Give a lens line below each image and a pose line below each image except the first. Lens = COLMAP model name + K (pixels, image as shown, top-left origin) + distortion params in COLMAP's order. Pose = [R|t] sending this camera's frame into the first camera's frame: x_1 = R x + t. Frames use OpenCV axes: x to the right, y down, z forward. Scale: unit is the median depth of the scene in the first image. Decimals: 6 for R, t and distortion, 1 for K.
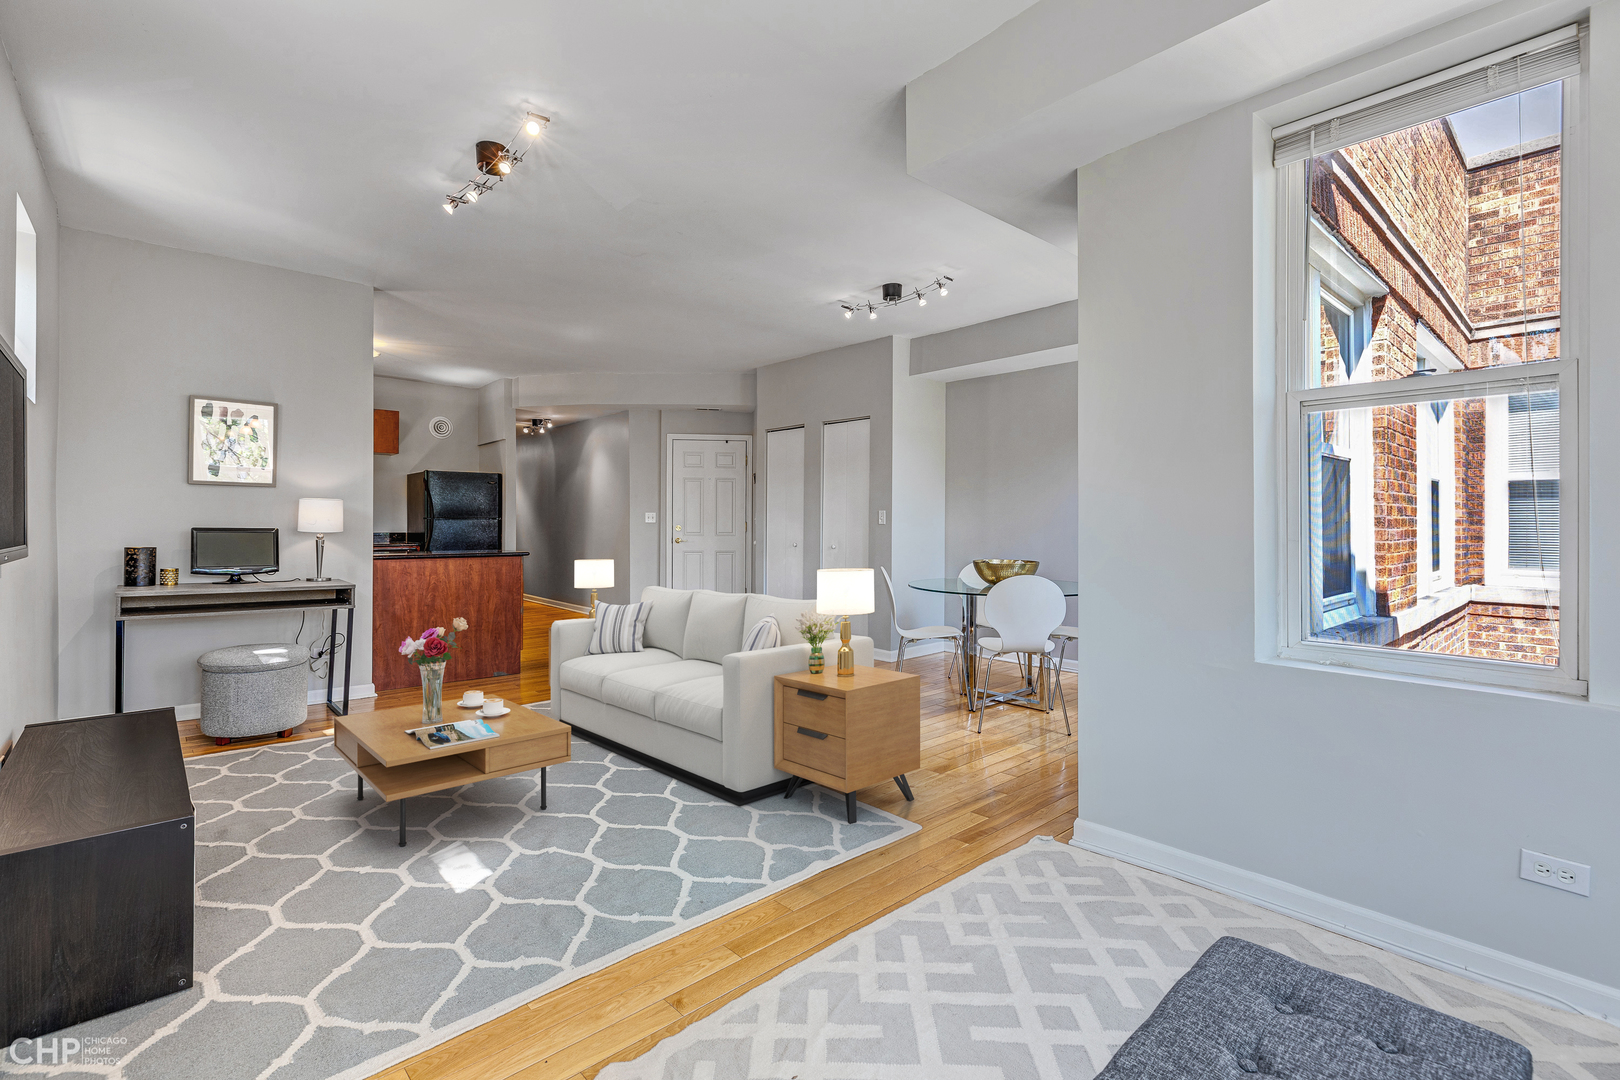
lens RADIAL K [[723.5, 0, 823.4], [0, 723.5, 510.5], [0, 0, 1]] dist [-0.000840, -0.000364]
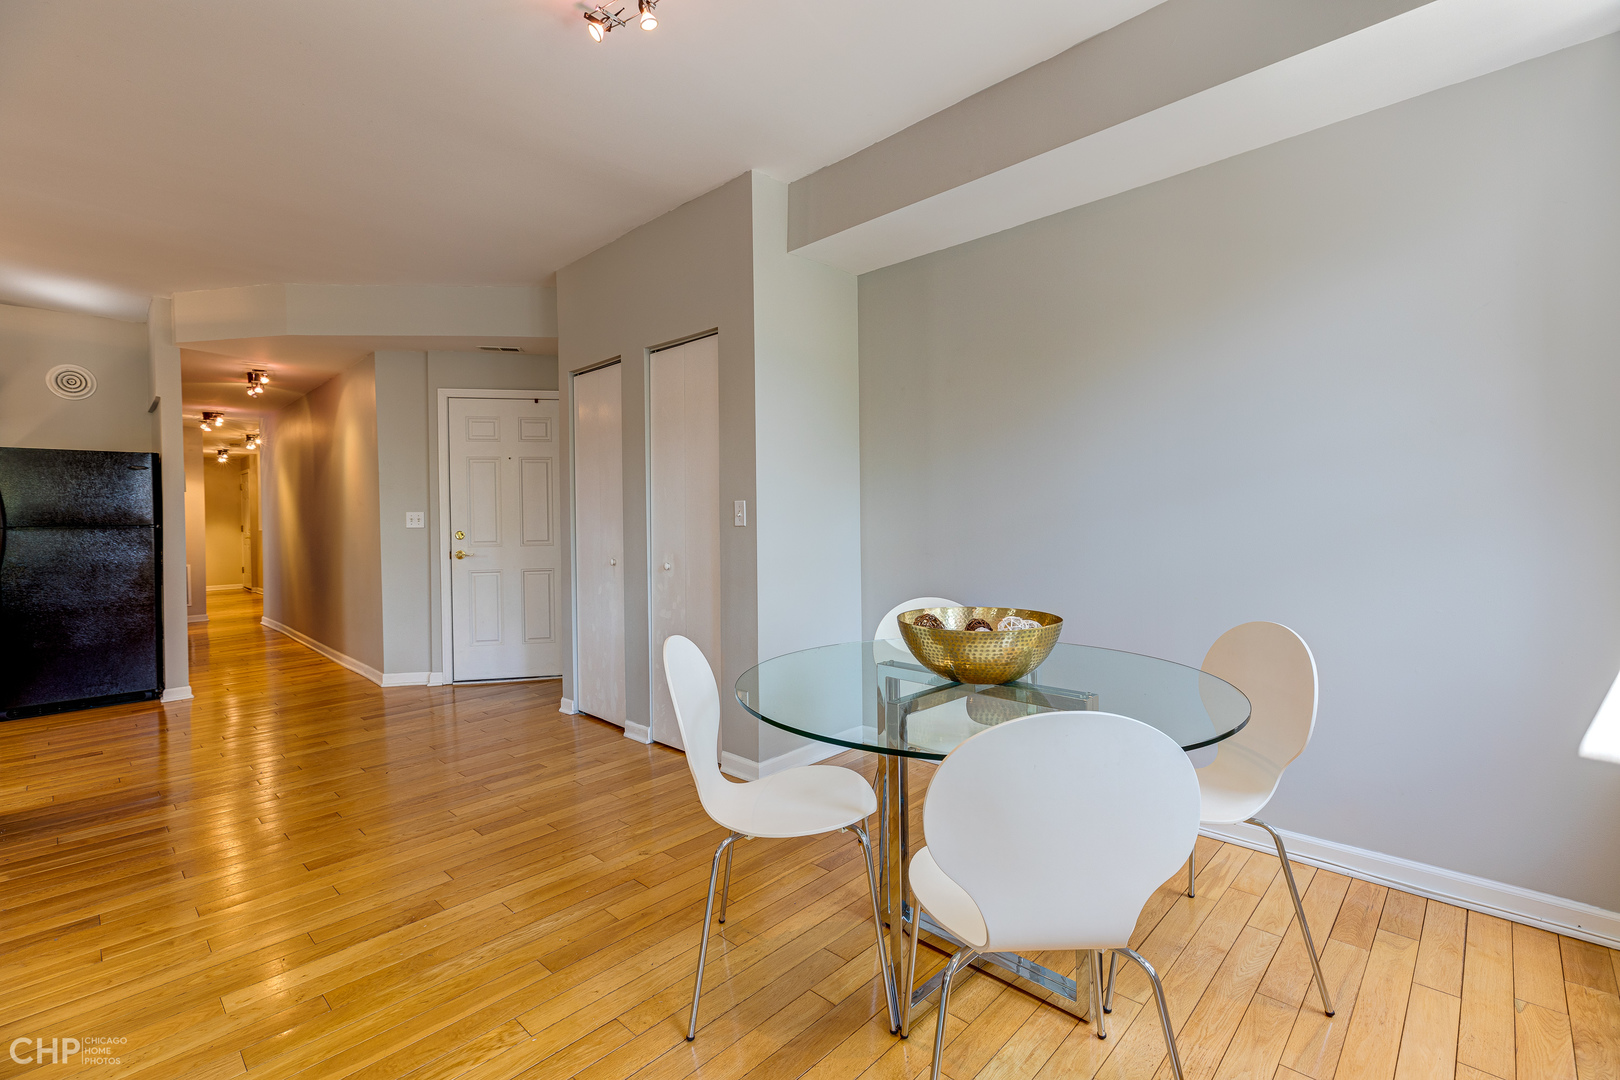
lens RADIAL K [[723.5, 0, 823.4], [0, 723.5, 510.5], [0, 0, 1]] dist [-0.000840, -0.000364]
pose [[0.997318, -0.017348, 0.071103, 0.084813], [0.016929, 0.999836, 0.006486, 0.003898], [-0.071204, -0.005265, 0.997448, 0.369610]]
